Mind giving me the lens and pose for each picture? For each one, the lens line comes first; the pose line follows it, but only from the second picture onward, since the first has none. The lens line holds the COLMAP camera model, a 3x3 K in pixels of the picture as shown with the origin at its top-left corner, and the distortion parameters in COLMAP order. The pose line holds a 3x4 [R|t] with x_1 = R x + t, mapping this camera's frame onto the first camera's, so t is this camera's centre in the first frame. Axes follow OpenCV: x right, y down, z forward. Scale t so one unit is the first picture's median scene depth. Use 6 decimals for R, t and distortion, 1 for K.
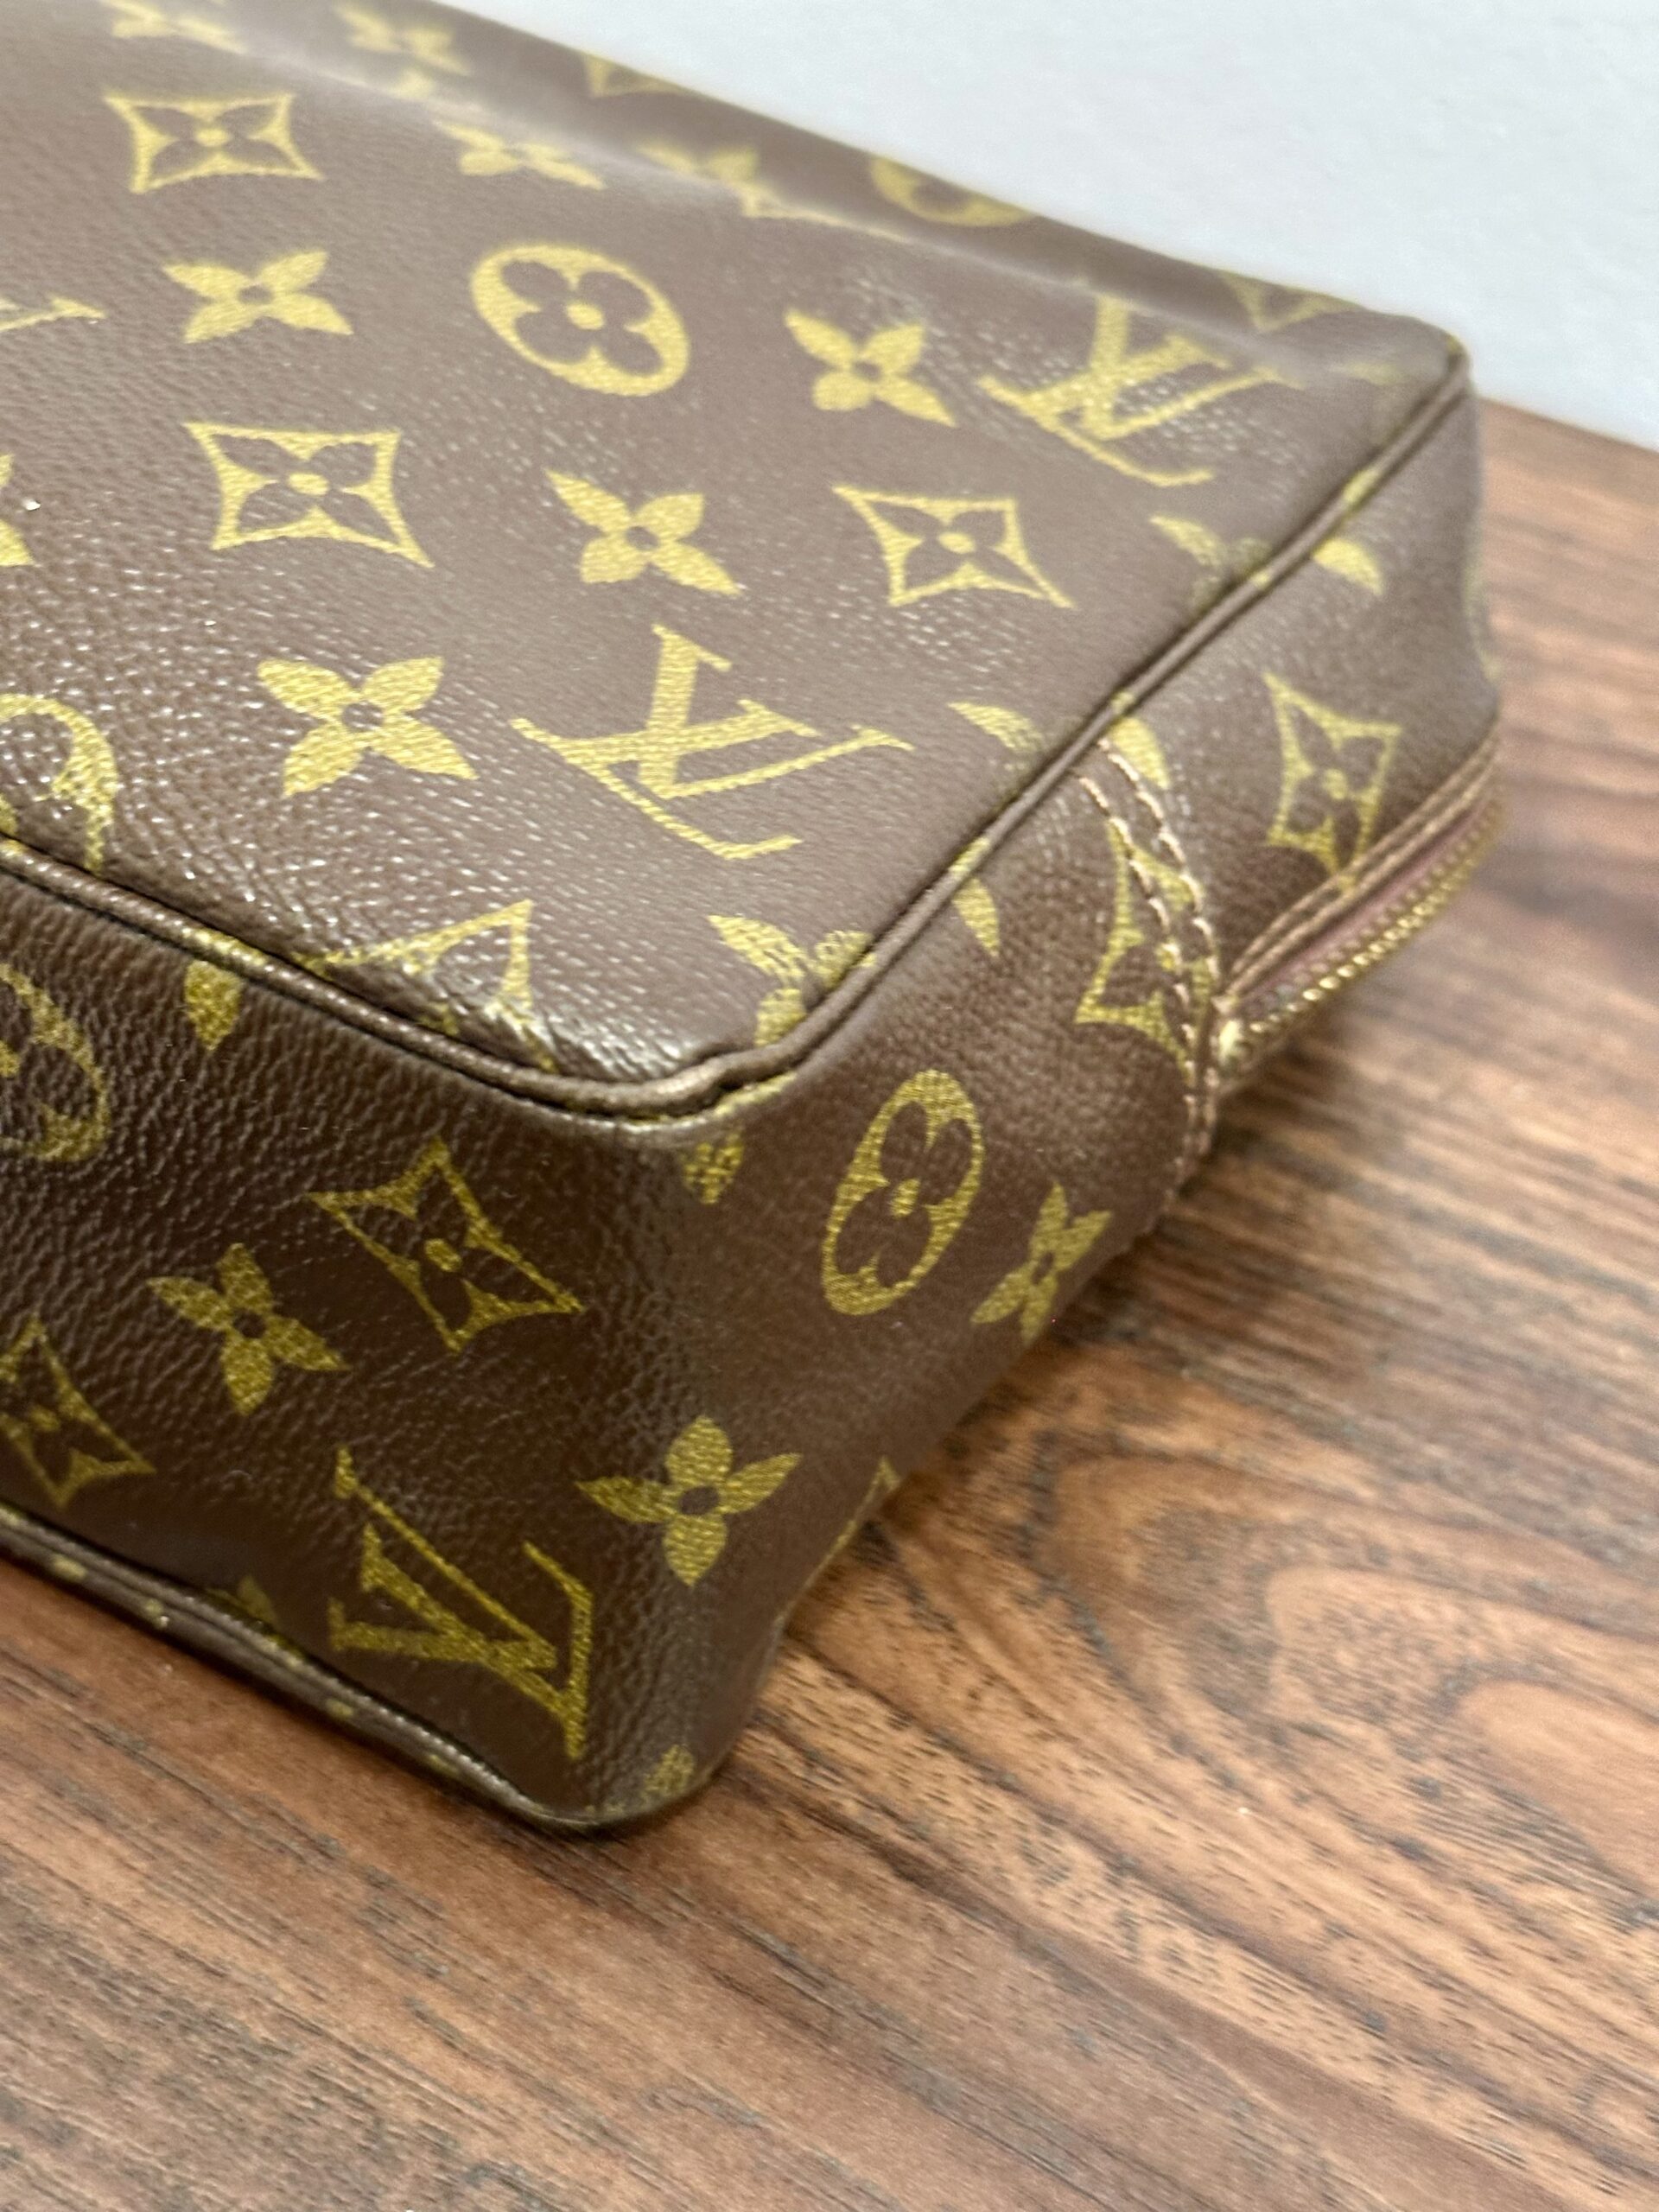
lens RADIAL K [[3360.6, 0, 826.2], [0, 3360.6, 1119.7], [0, 0, 1]] dist [0.064755, 0.000000]
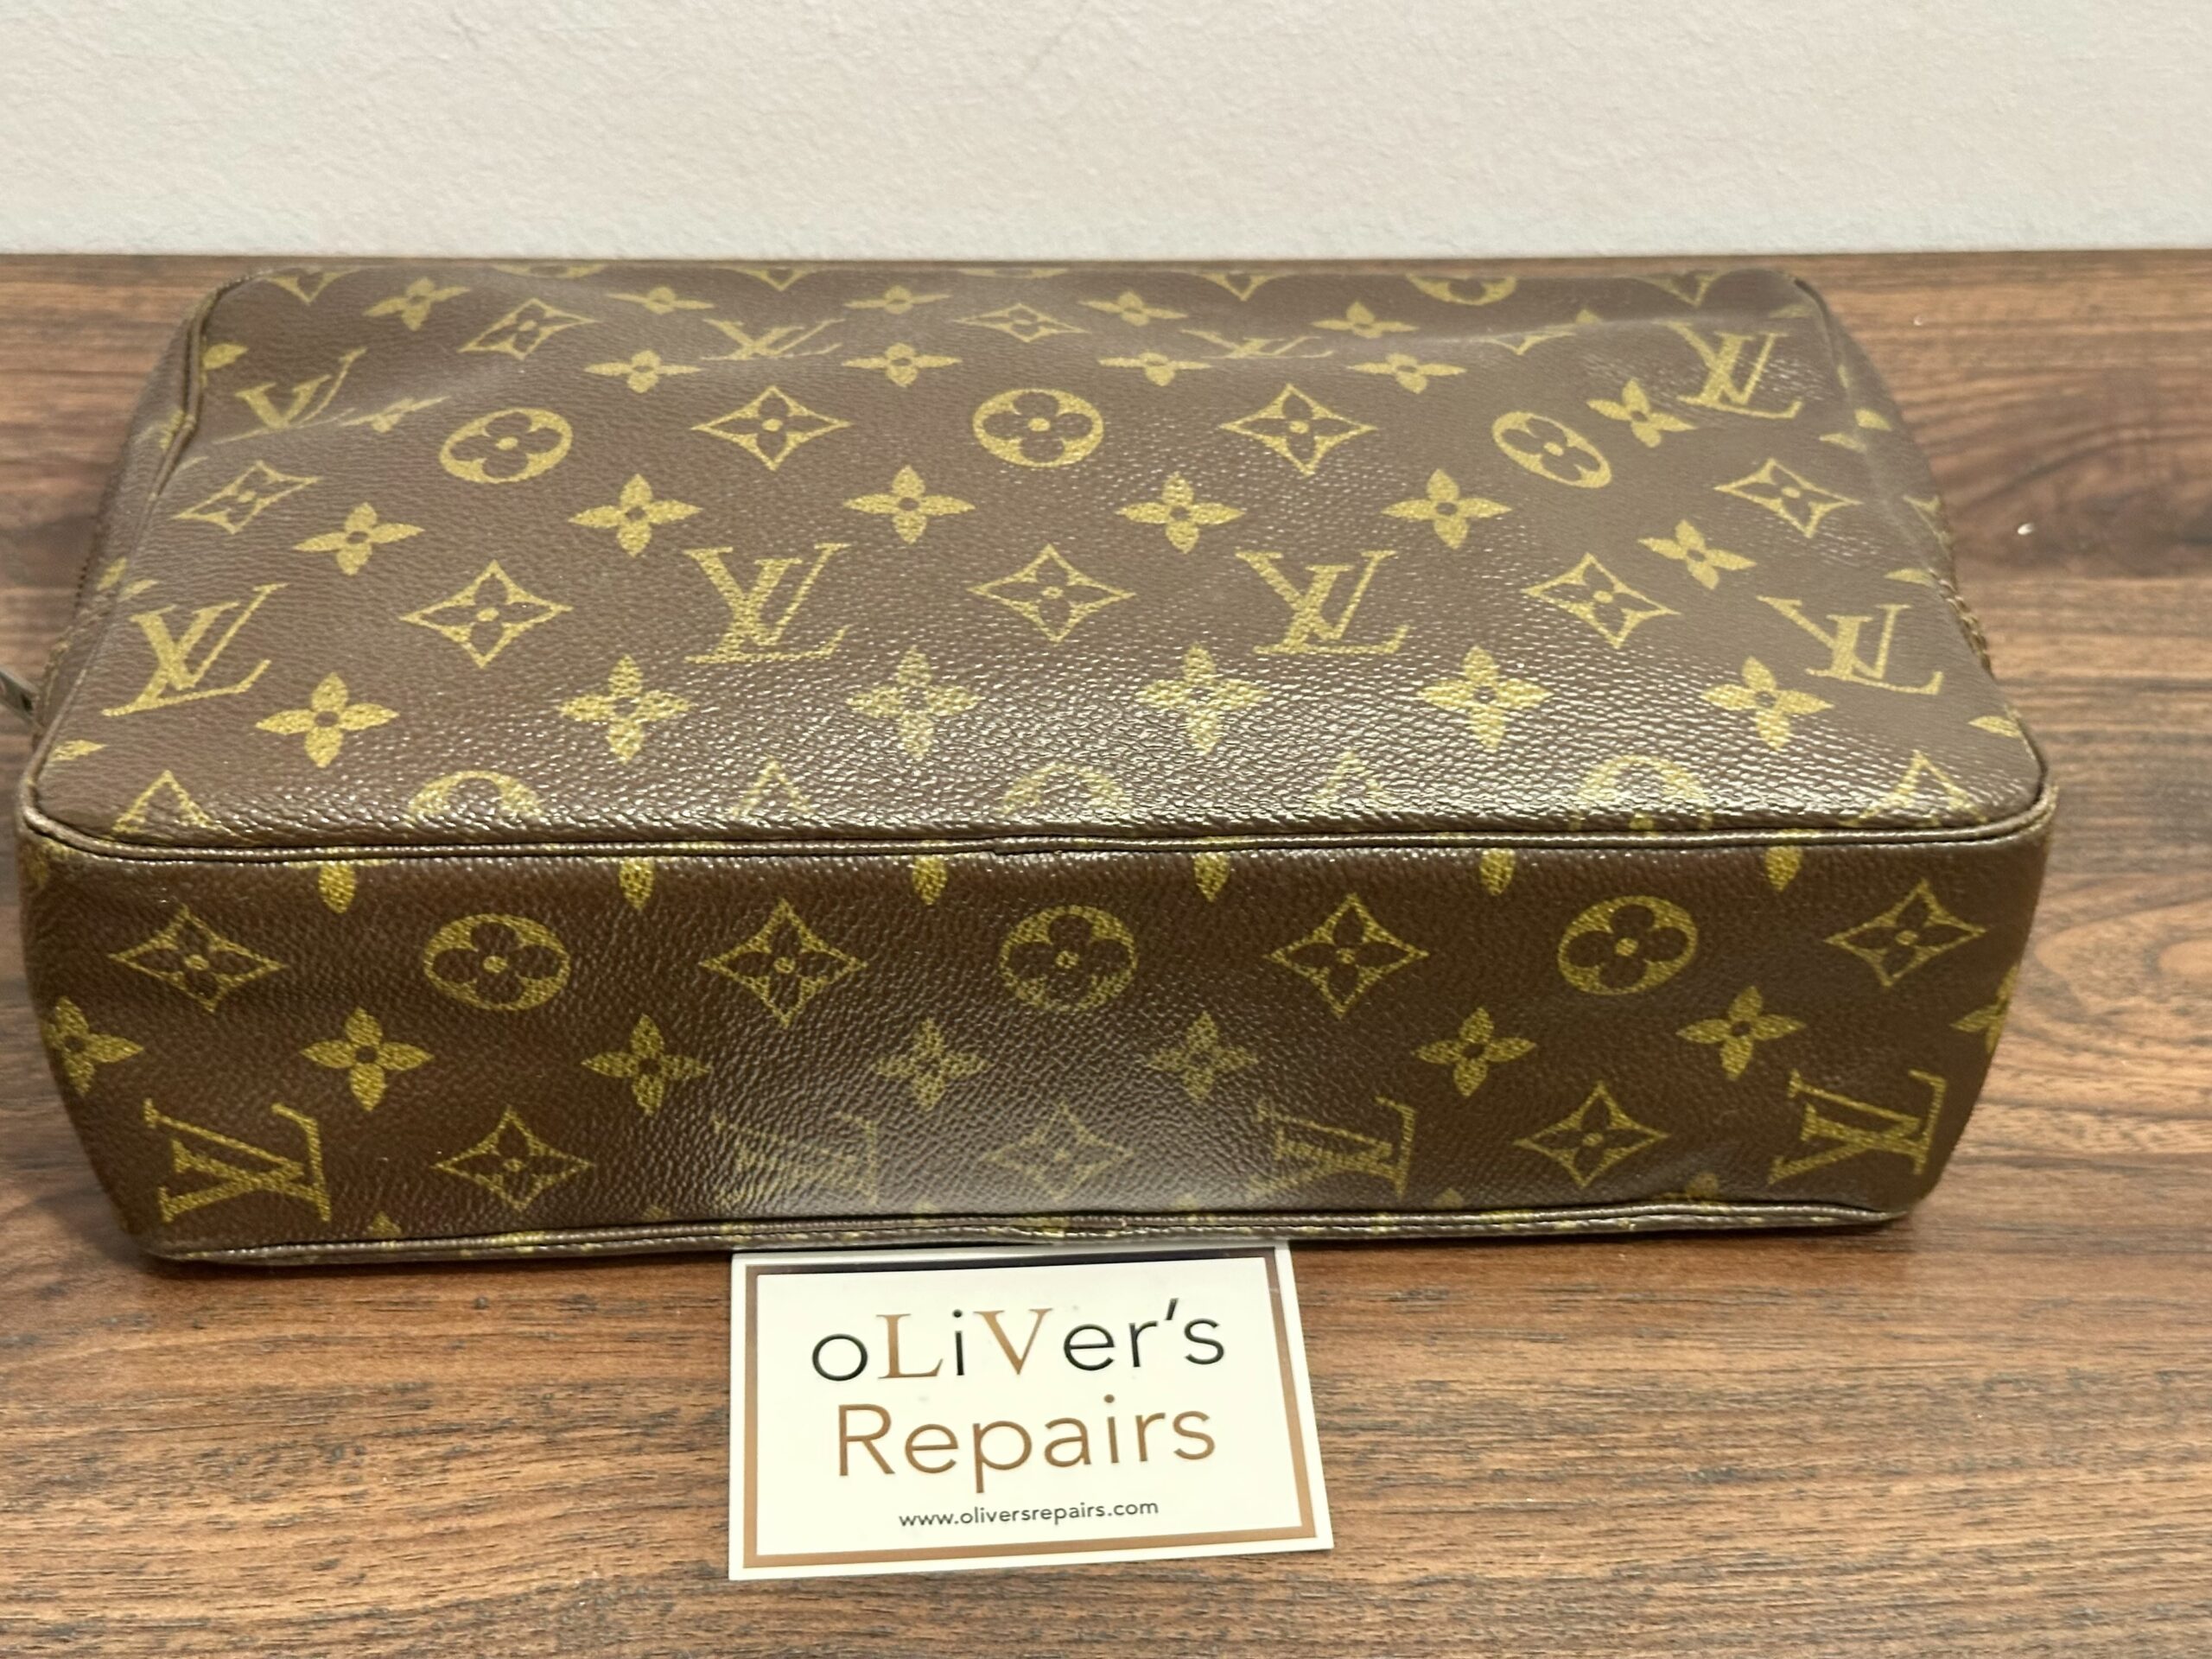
lens RADIAL K [[3360.6, 0, 1109.0], [0, 3360.6, 816.0], [0, 0, 1]] dist [0.064755, 0.000000]
pose [[0.831960, -0.396466, 0.388146, -1.083453], [0.381266, 0.916750, 0.119187, -0.382269], [-0.403086, 0.048828, 0.913858, -0.532108]]
